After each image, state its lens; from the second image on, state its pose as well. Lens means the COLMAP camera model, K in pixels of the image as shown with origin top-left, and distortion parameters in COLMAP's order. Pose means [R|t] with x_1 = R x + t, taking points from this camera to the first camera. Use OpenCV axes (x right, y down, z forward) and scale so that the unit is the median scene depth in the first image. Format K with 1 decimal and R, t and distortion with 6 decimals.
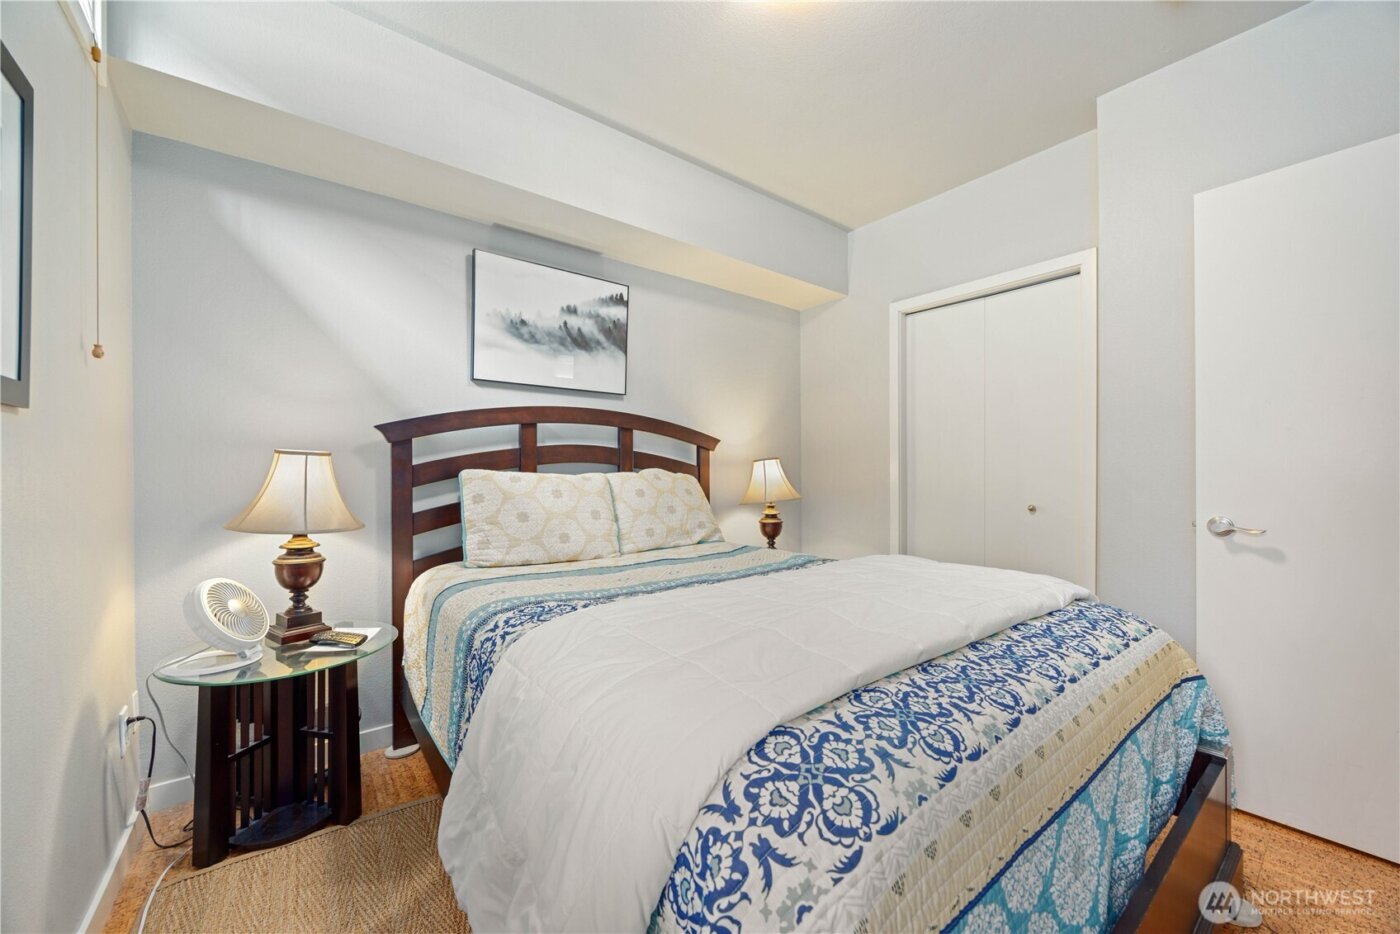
lens RADIAL K [[530.2, 0, 712.3], [0, 530.2, 463.8], [0, 0, 1]] dist [-0.003390, 0.000499]
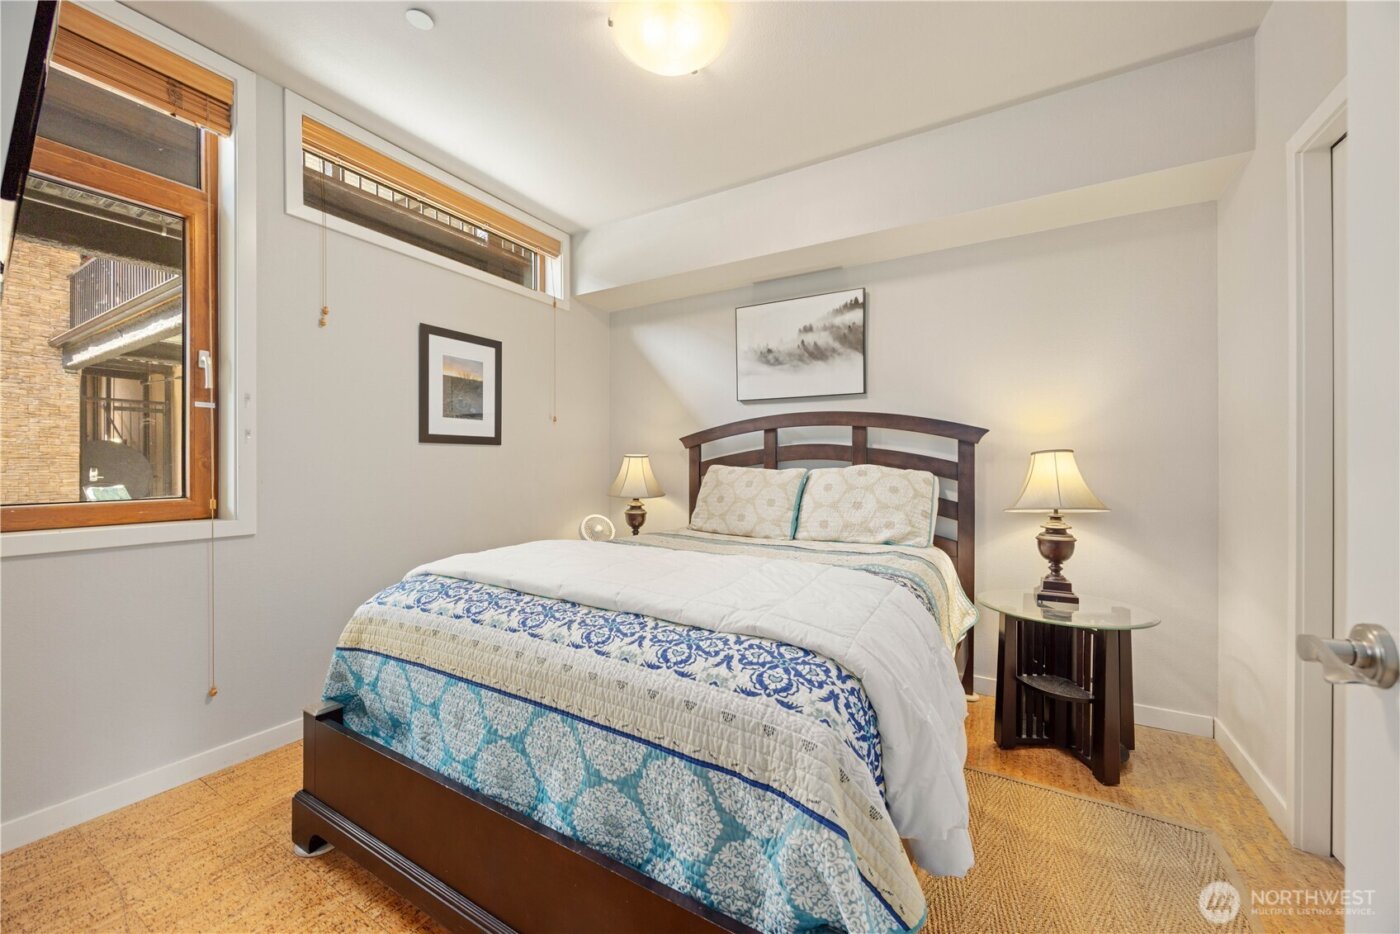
lens RADIAL K [[530.2, 0, 707.8], [0, 530.2, 465.7], [0, 0, 1]] dist [-0.003390, 0.000499]
pose [[0.369283, 0.011199, -0.929250, 0.757174], [0.010651, 0.999811, 0.016282, -0.009675], [0.929256, -0.015910, 0.369093, 0.363153]]
